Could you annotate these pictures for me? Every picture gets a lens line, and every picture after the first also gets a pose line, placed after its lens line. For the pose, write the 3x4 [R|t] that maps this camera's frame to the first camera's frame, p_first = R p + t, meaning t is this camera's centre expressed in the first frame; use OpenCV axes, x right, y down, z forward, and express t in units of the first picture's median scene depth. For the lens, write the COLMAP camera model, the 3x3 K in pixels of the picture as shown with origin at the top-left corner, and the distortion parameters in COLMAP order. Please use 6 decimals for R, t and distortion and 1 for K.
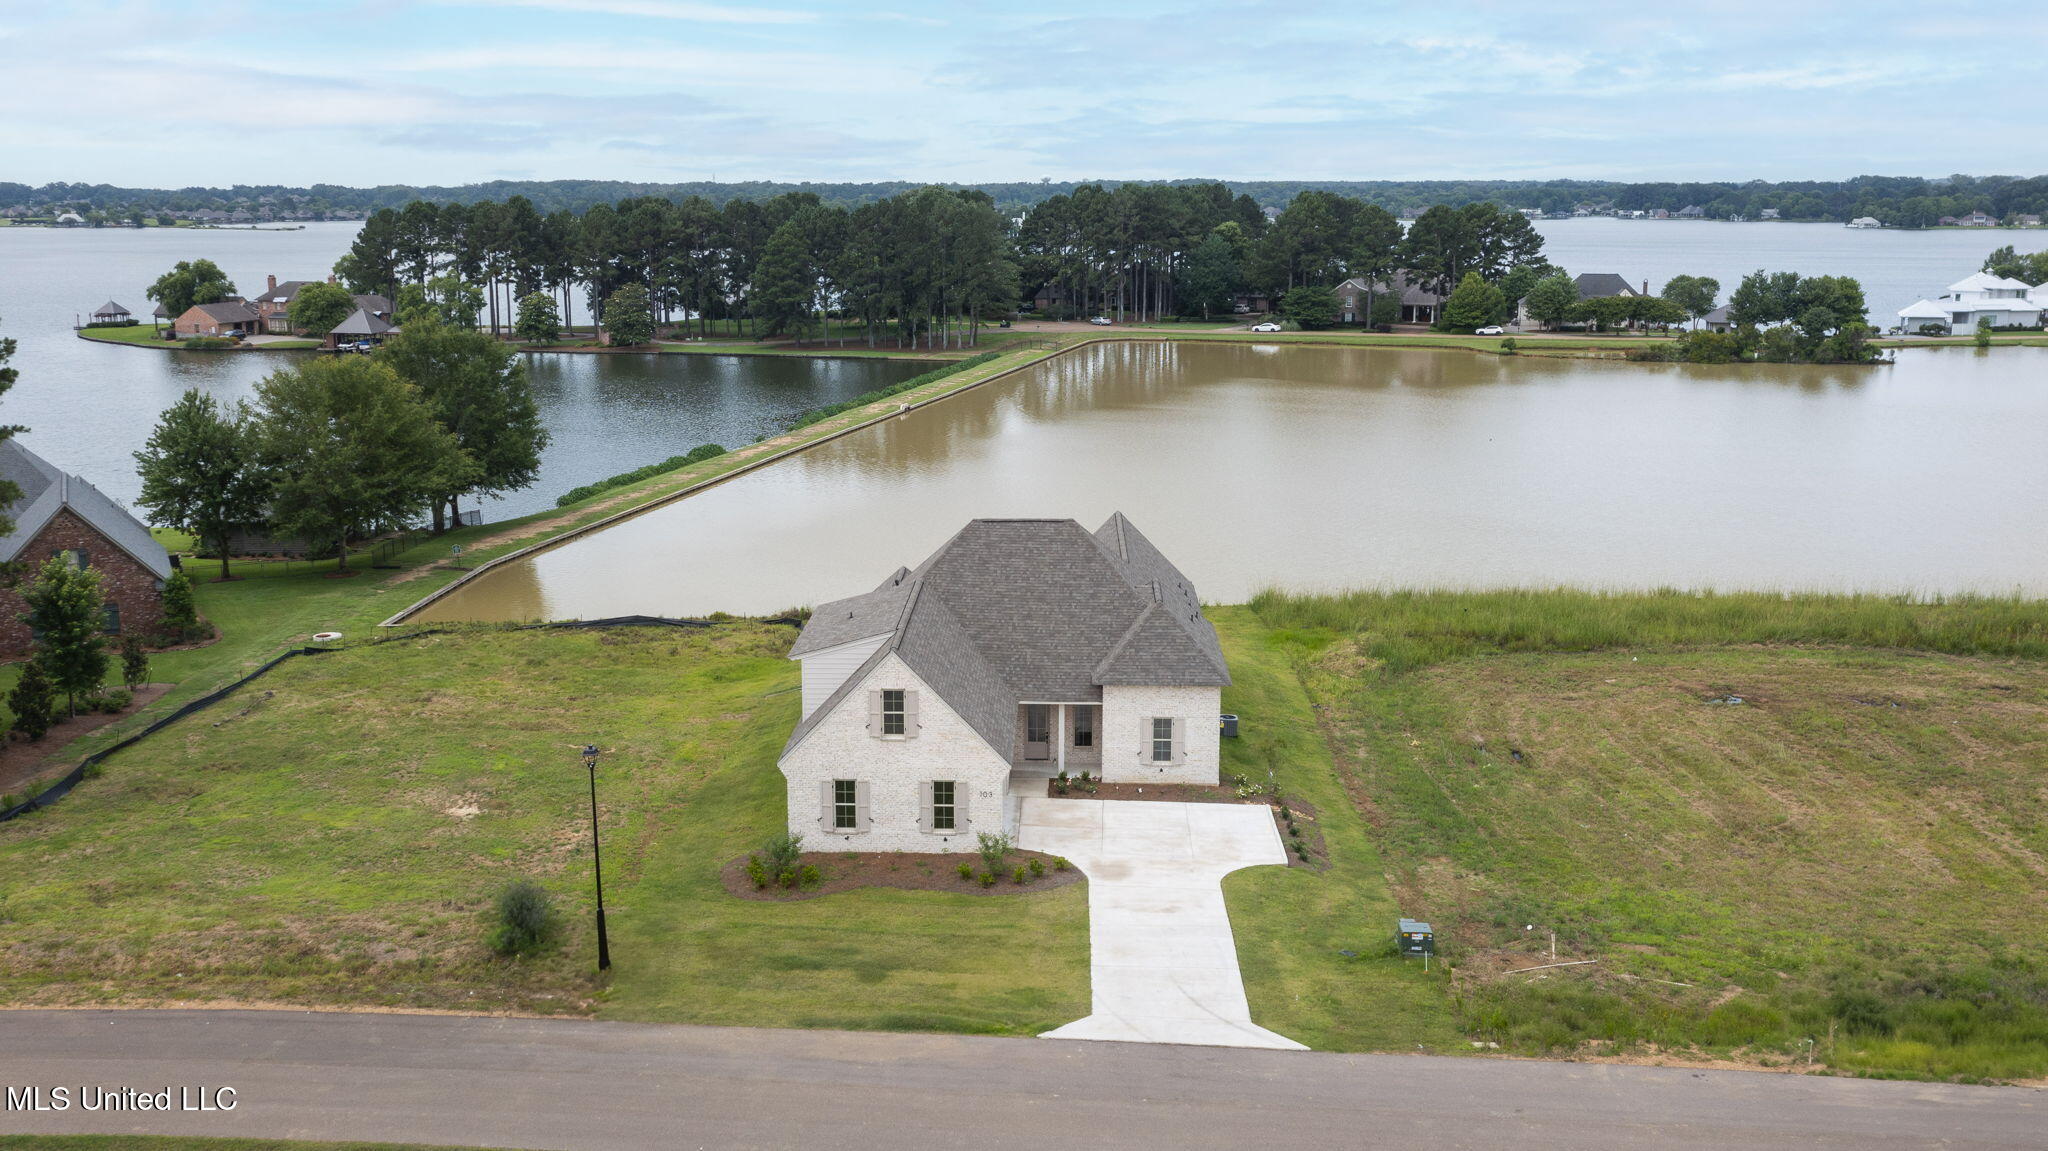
lens RADIAL K [[1852.9, 0, 968.0], [0, 1852.9, 528.7], [0, 0, 1]] dist [0.003583, 0.013739]
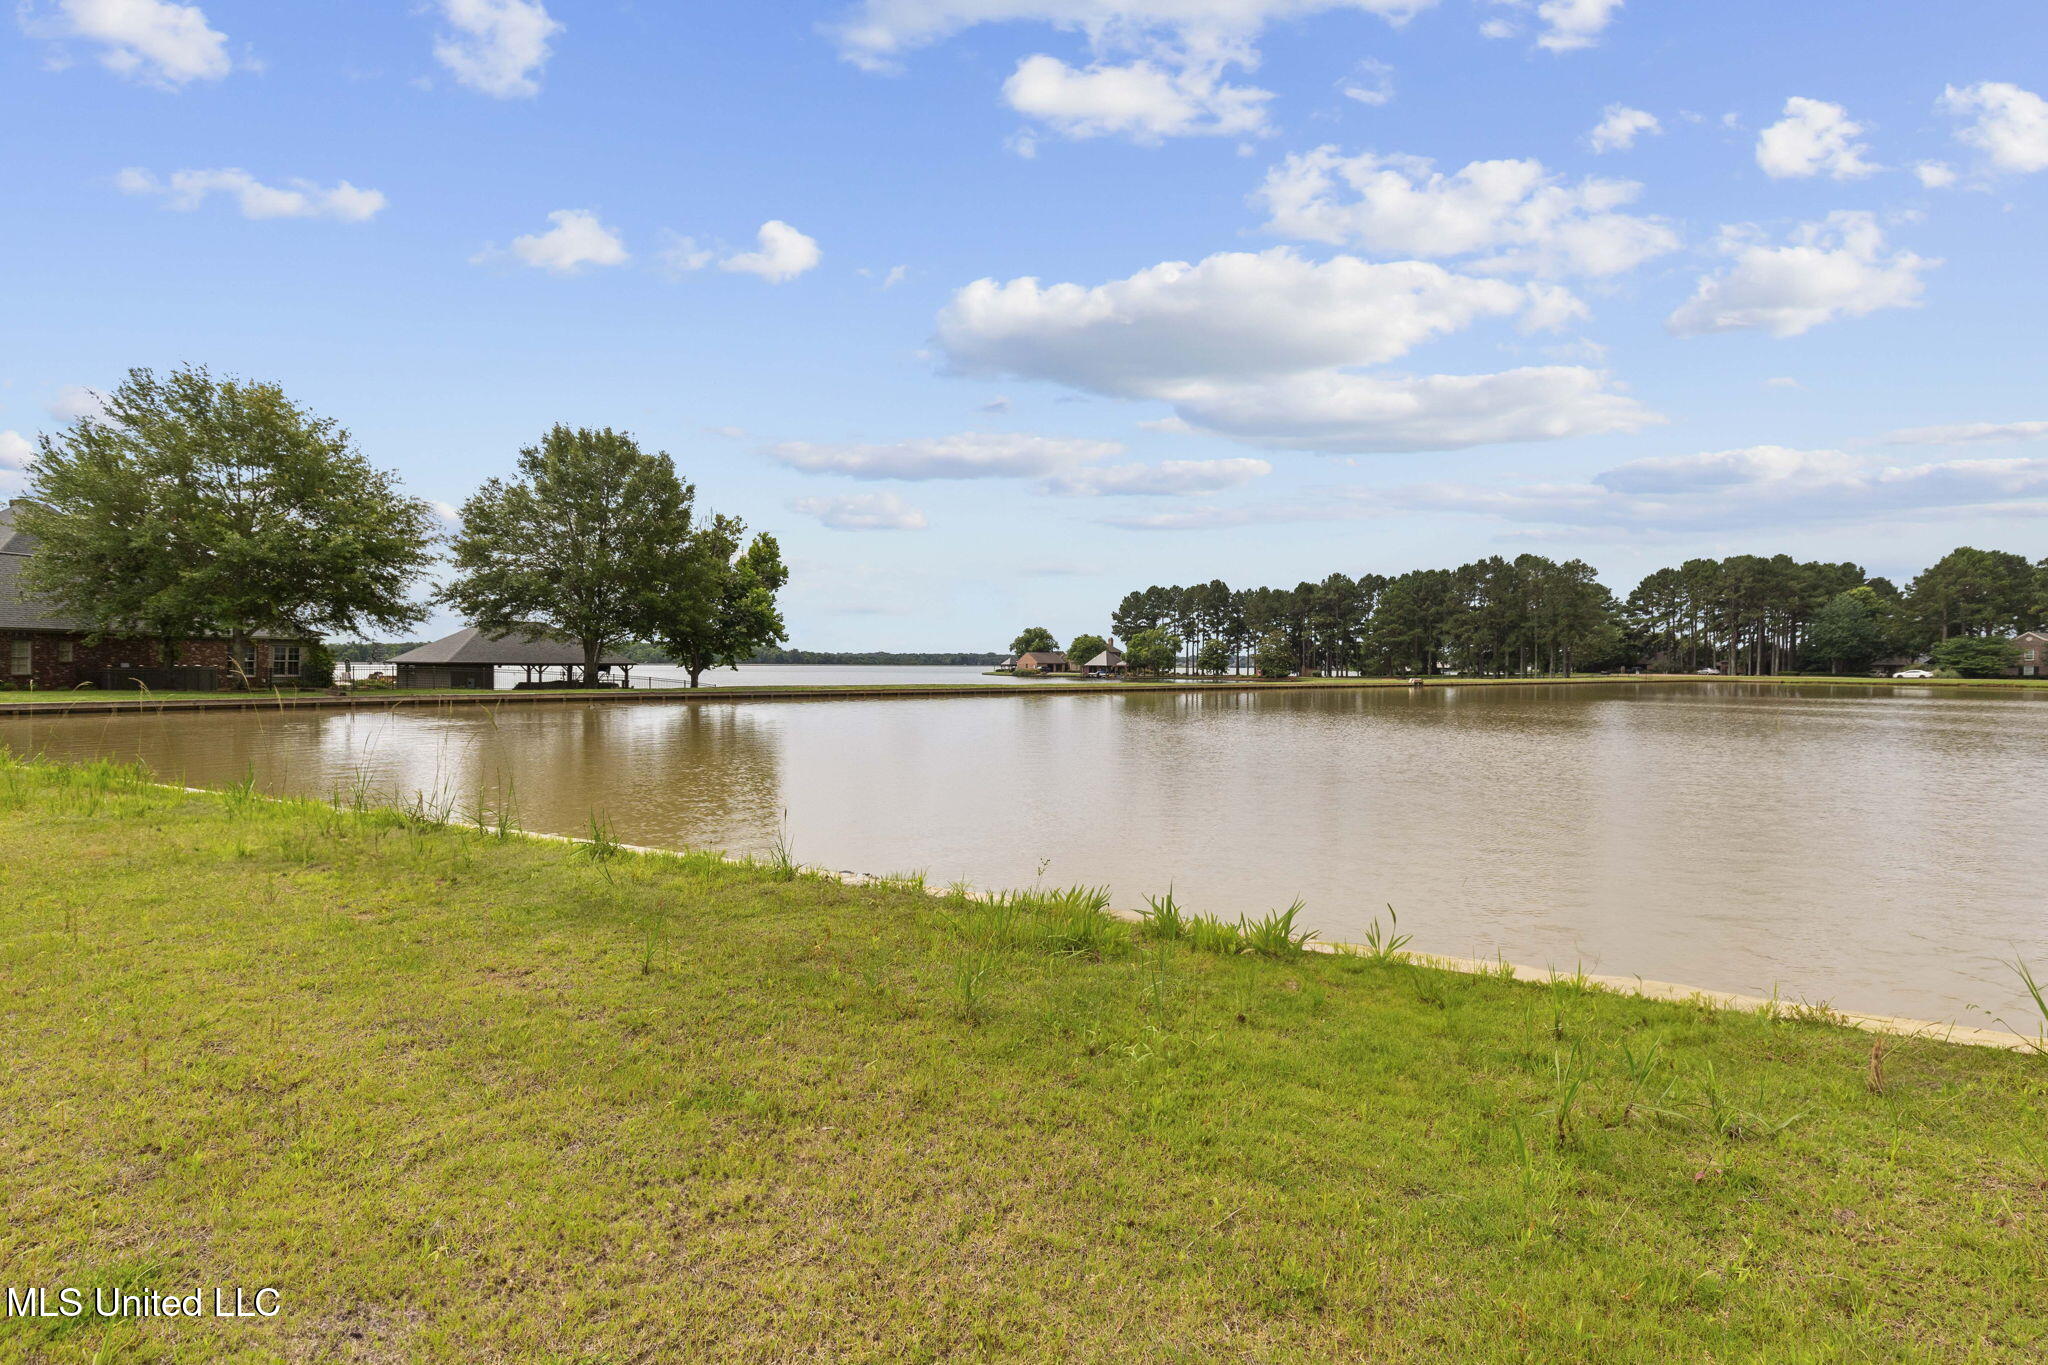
lens RADIAL K [[928.7, 0, 1028.9], [0, 928.7, 672.2], [0, 0, 1]] dist [0.001740, 0.000390]
pose [[0.830772, 0.015788, -0.556389, 0.153108], [-0.111314, 0.984117, -0.138284, 0.038367], [0.545368, 0.176816, 0.819335, 1.134626]]
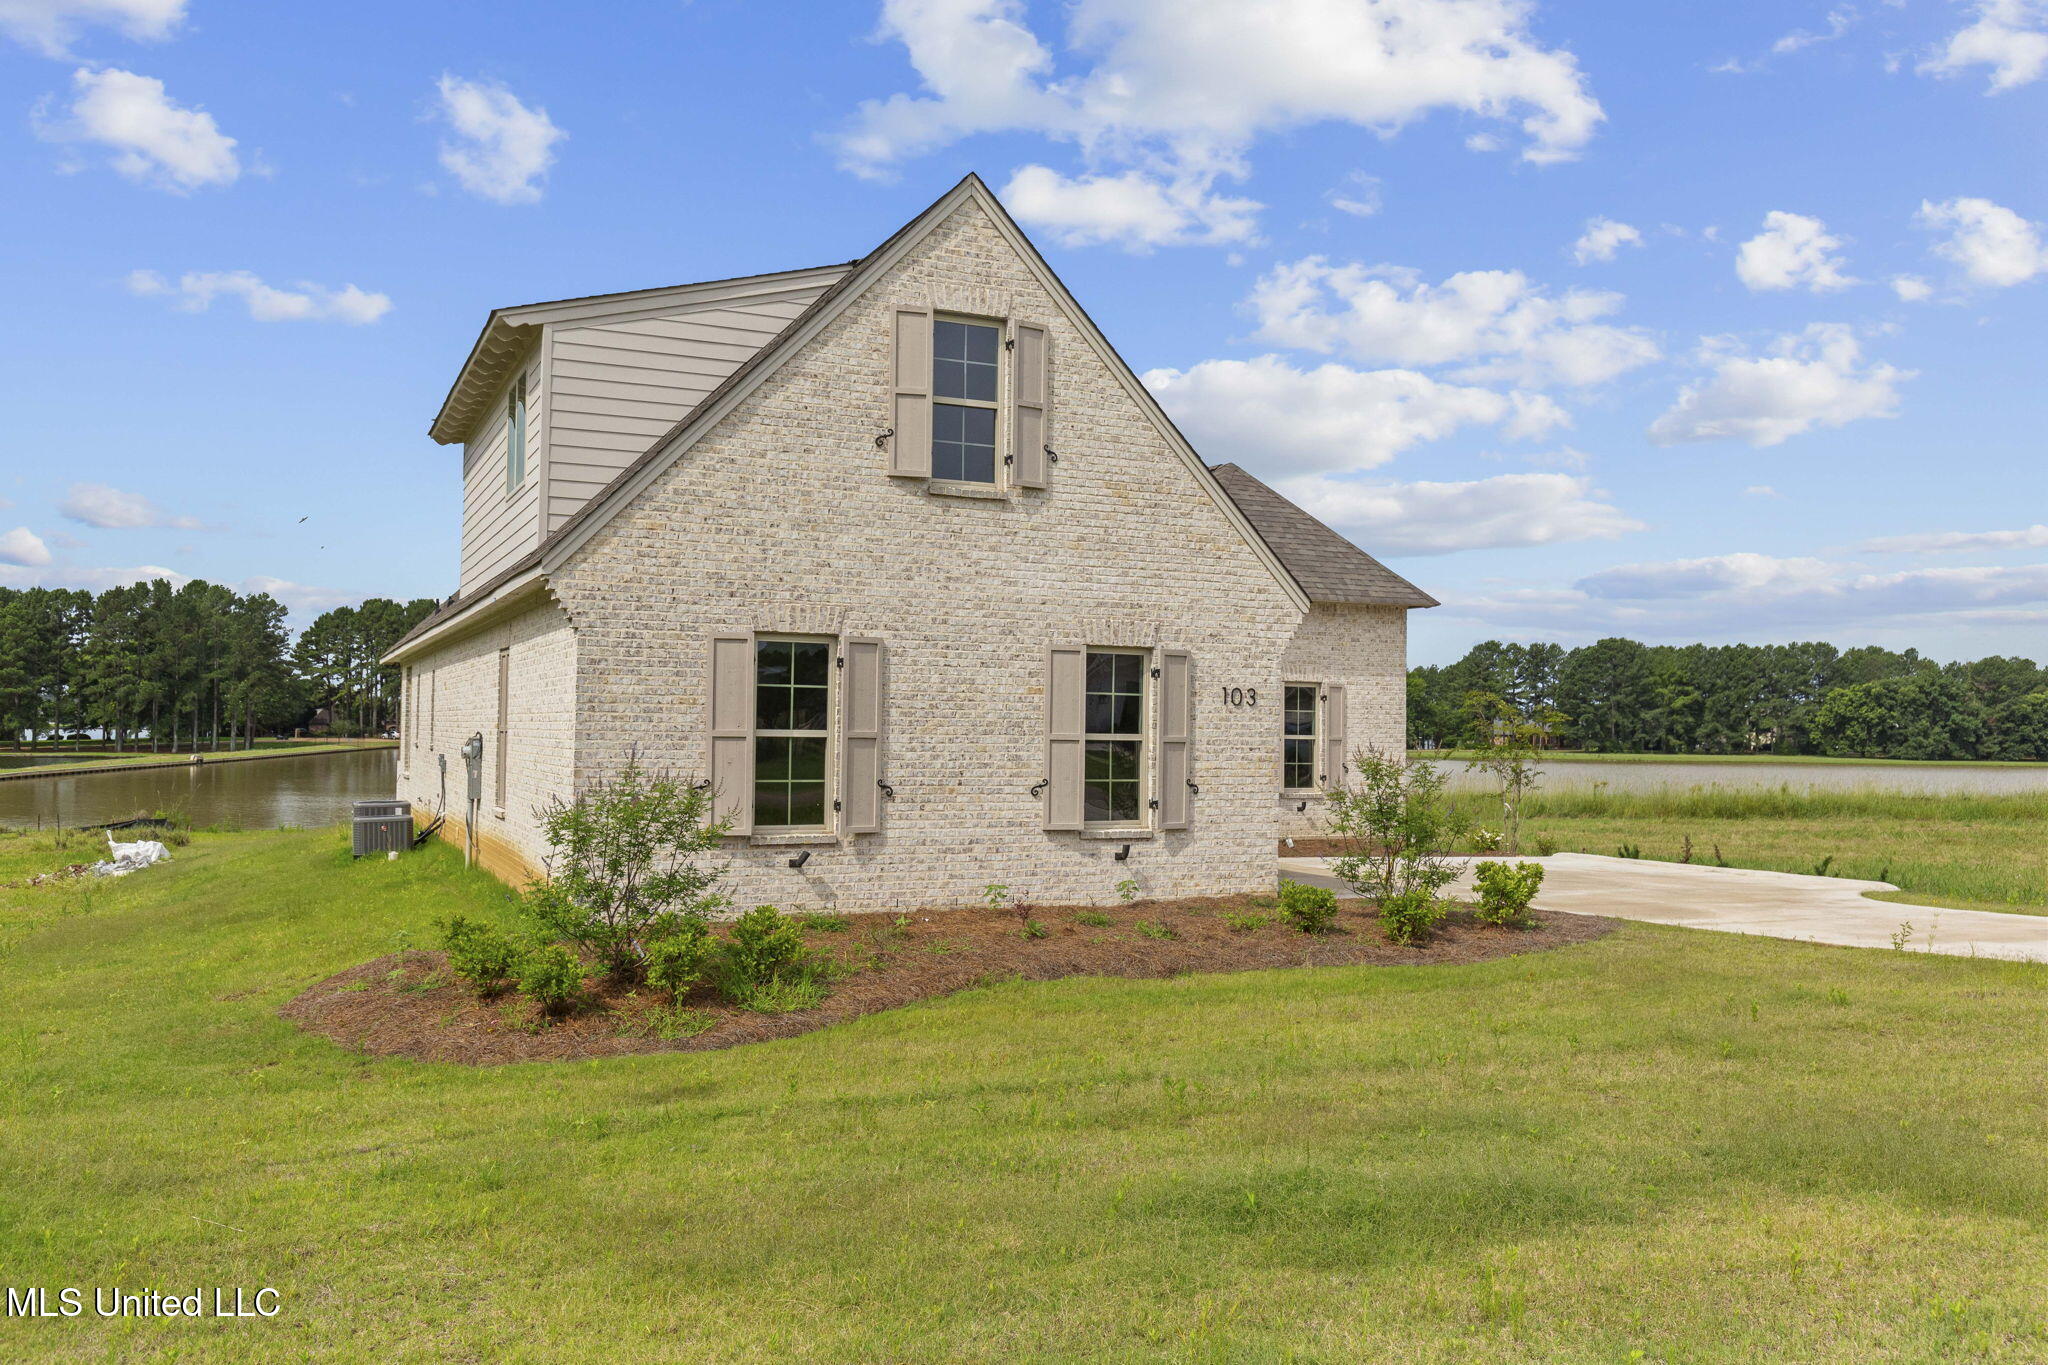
lens RADIAL K [[1586.6, 0, 1024.0], [0, 1586.6, 682.5], [0, 0, 1]] dist [-0.006159, -0.003904]
pose [[0.879695, 0.031193, 0.474515, -0.102486], [0.069155, 0.978847, -0.192550, 0.132033], [-0.470484, 0.202200, 0.858930, 0.550161]]
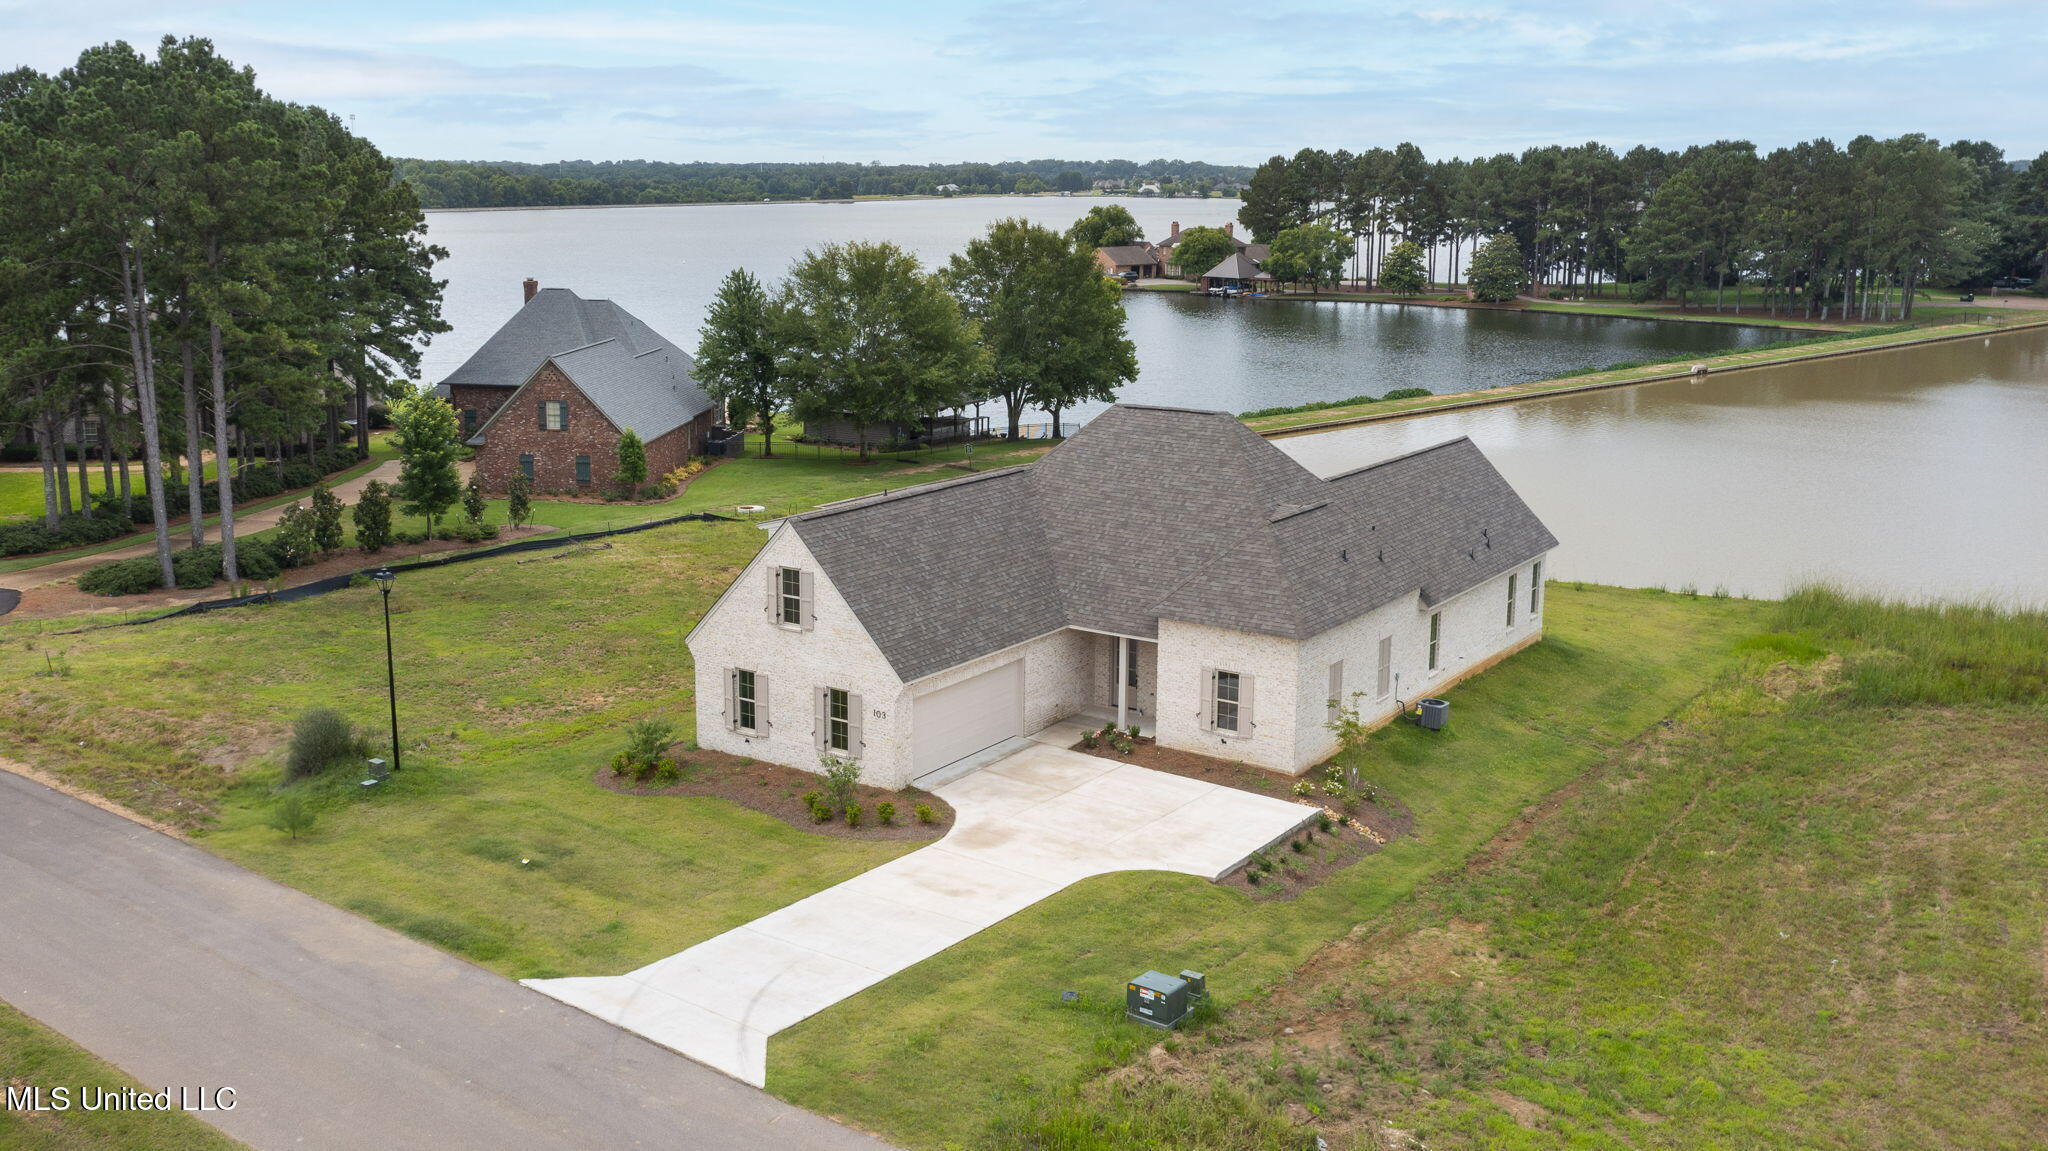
lens RADIAL K [[1852.9, 0, 968.0], [0, 1852.9, 528.7], [0, 0, 1]] dist [0.003583, 0.013739]
pose [[0.844030, 0.107908, -0.525329, 0.314630], [-0.103314, 0.993916, 0.038169, 0.020847], [0.526251, 0.022057, 0.850043, 0.238423]]
